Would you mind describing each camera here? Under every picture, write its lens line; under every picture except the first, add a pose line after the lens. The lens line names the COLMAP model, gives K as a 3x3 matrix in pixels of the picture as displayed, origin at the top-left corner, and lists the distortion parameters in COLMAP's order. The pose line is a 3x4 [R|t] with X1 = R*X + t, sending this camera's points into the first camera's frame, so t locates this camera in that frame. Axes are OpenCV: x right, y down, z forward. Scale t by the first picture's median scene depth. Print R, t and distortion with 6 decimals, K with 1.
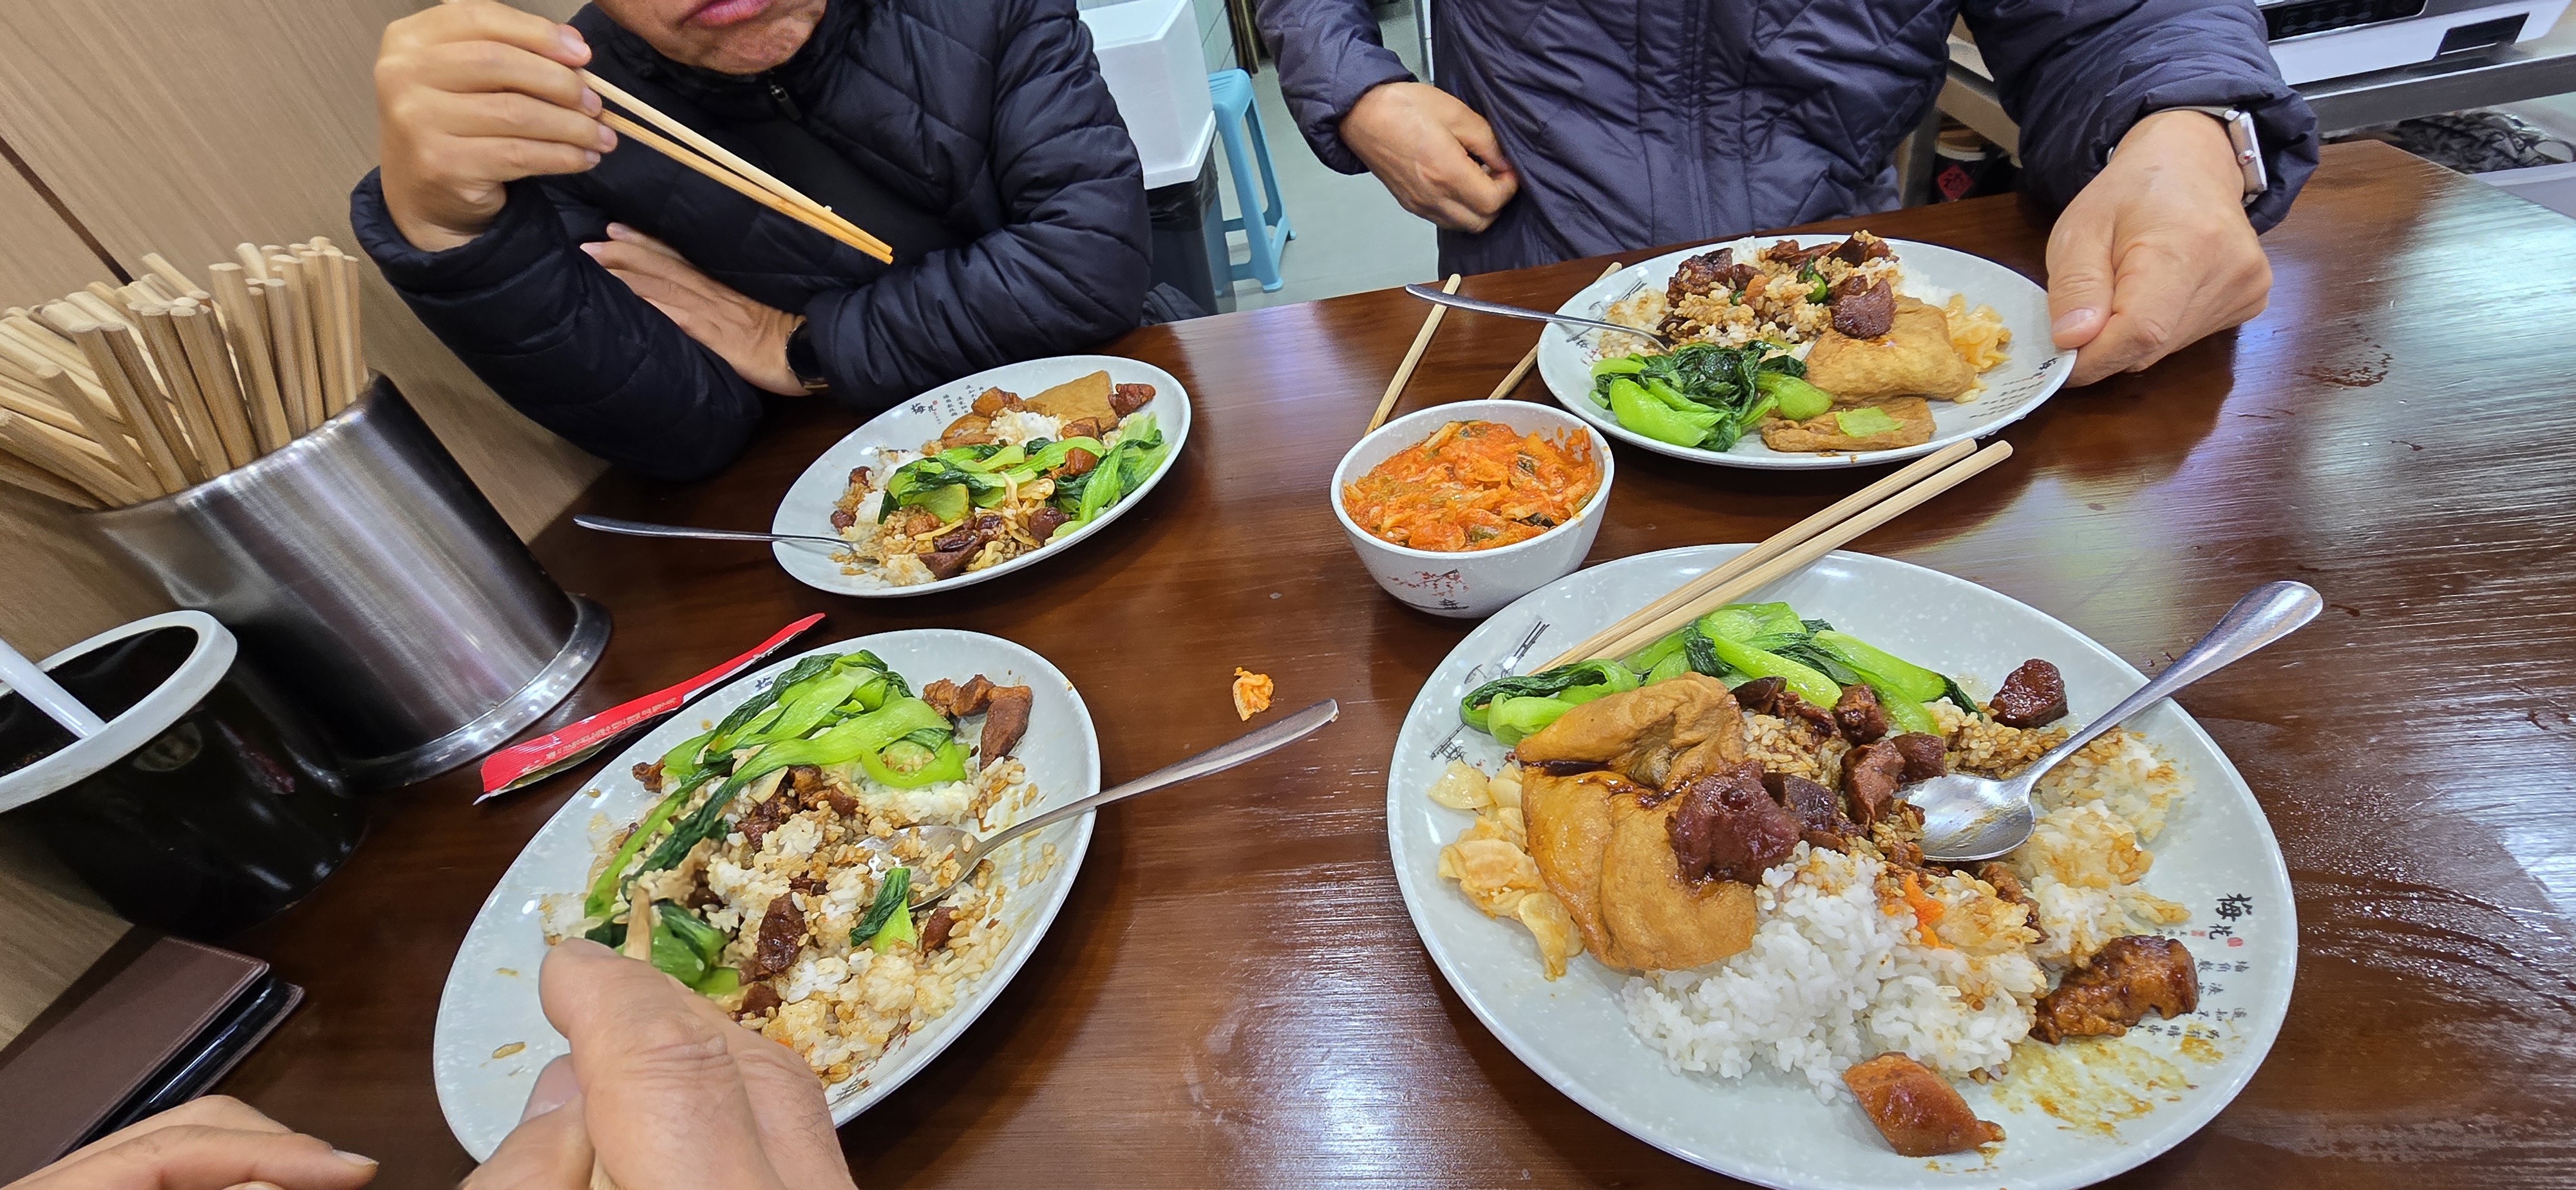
lens RADIAL K [[1056.3, 0, 1285.2], [0, 1056.3, 587.5], [0, 0, 1]] dist [0.000673, -0.000381]
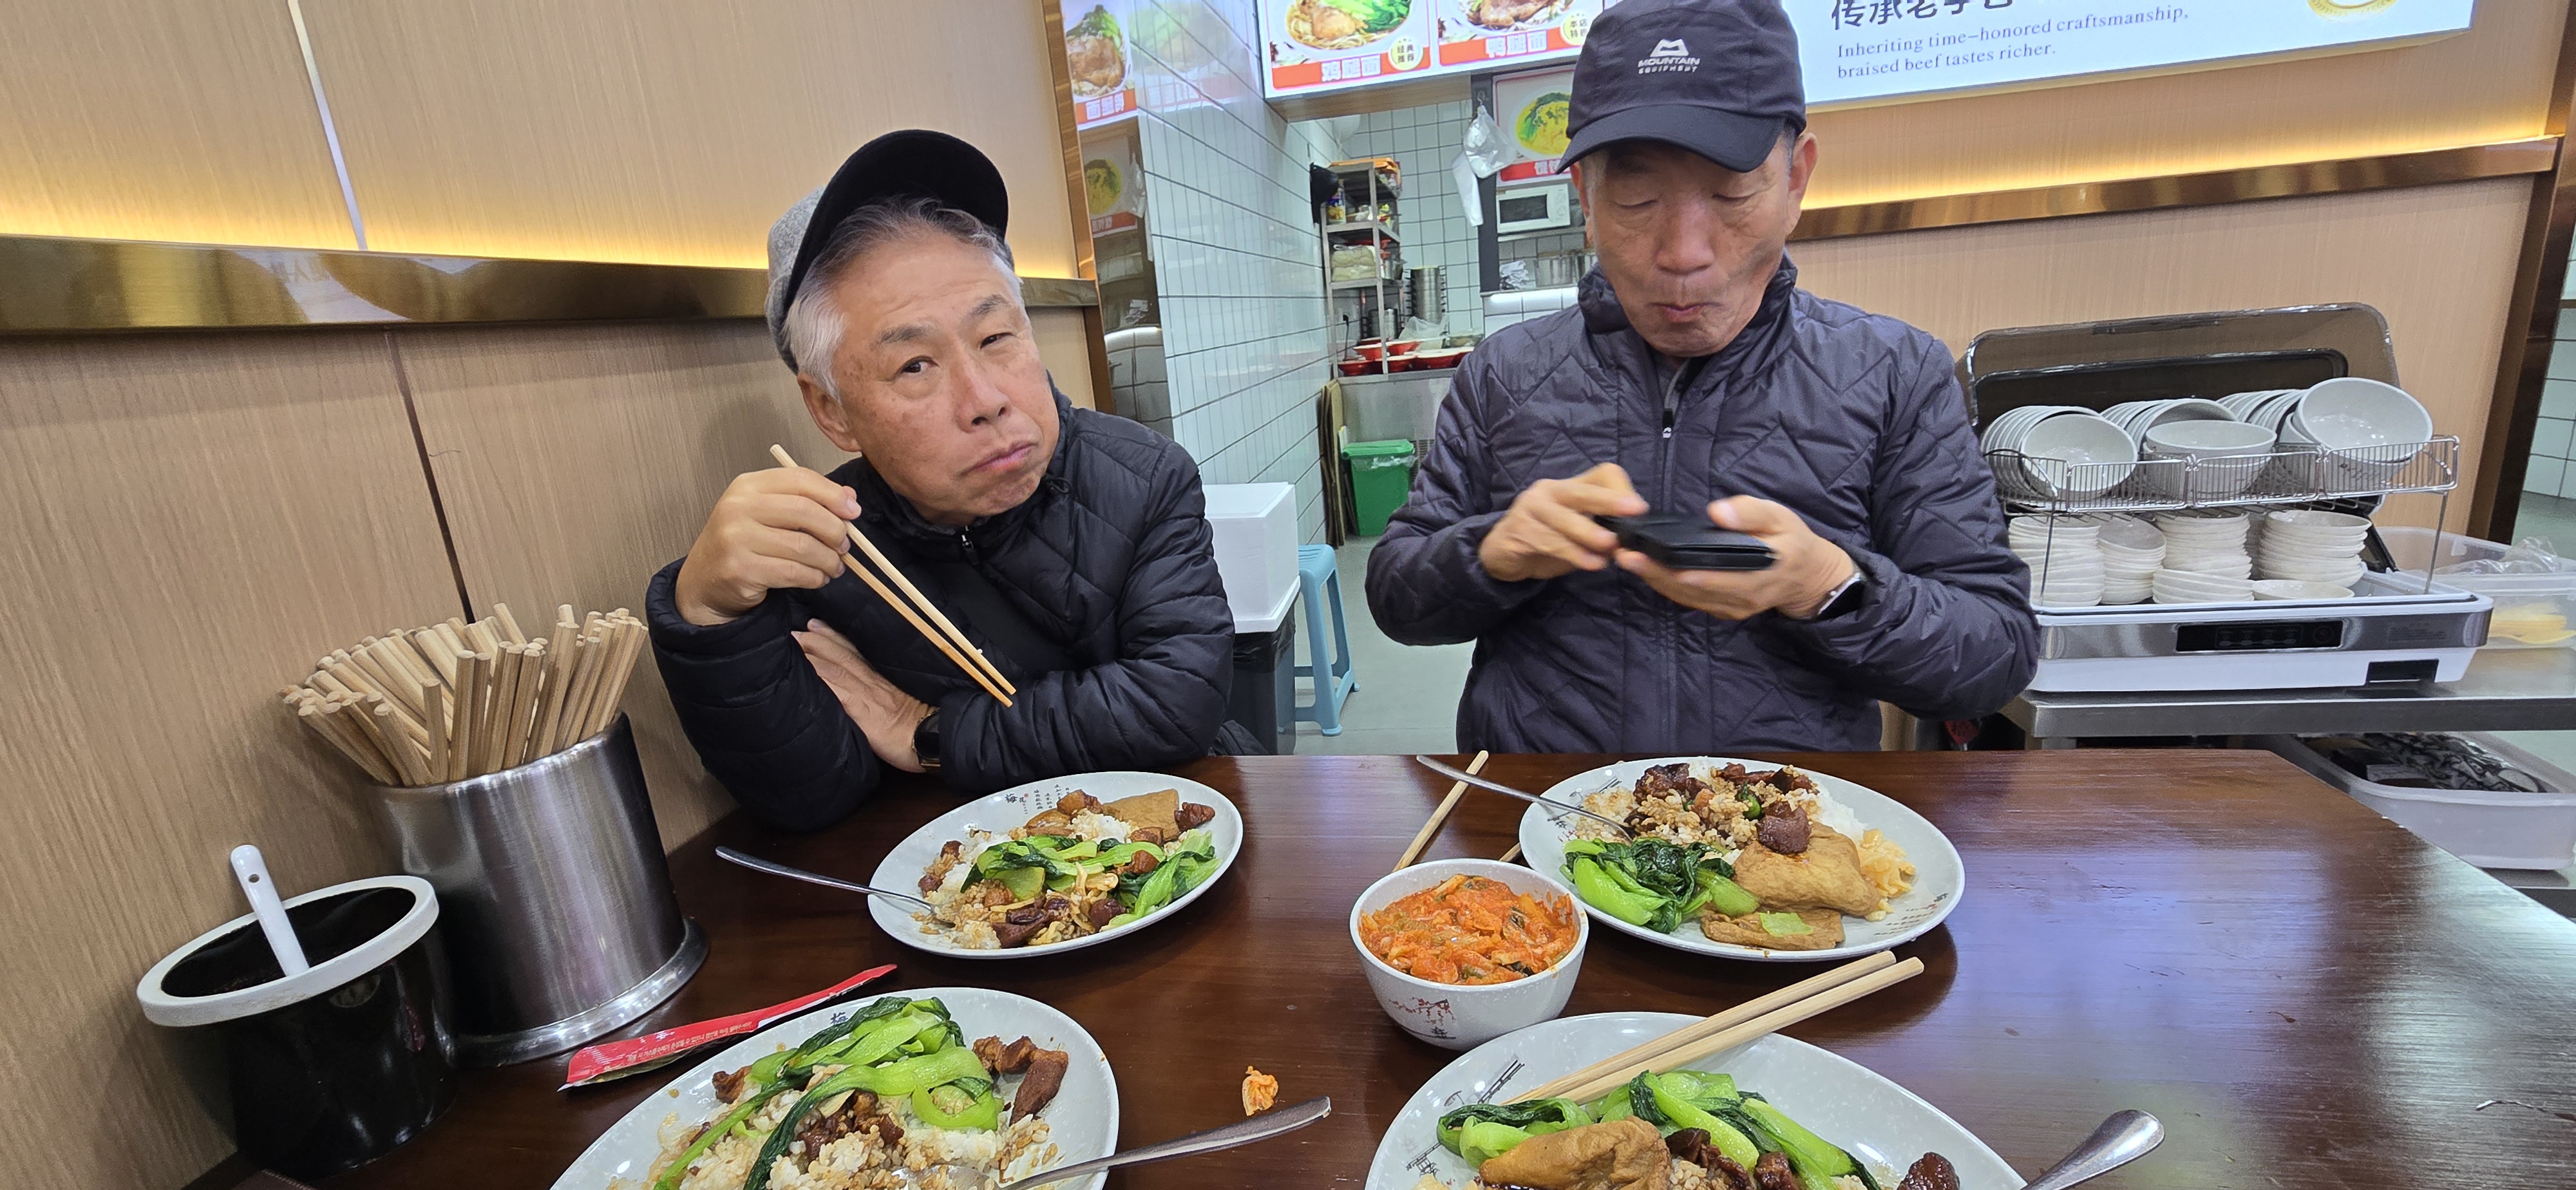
lens RADIAL K [[1056.3, 0, 1285.2], [0, 1056.3, 587.5], [0, 0, 1]] dist [0.000673, -0.000381]
pose [[0.988990, 0.128493, -0.073406, 0.009517], [-0.147066, 0.908542, -0.391054, 0.044379], [0.016445, 0.397544, 0.917436, -0.227071]]
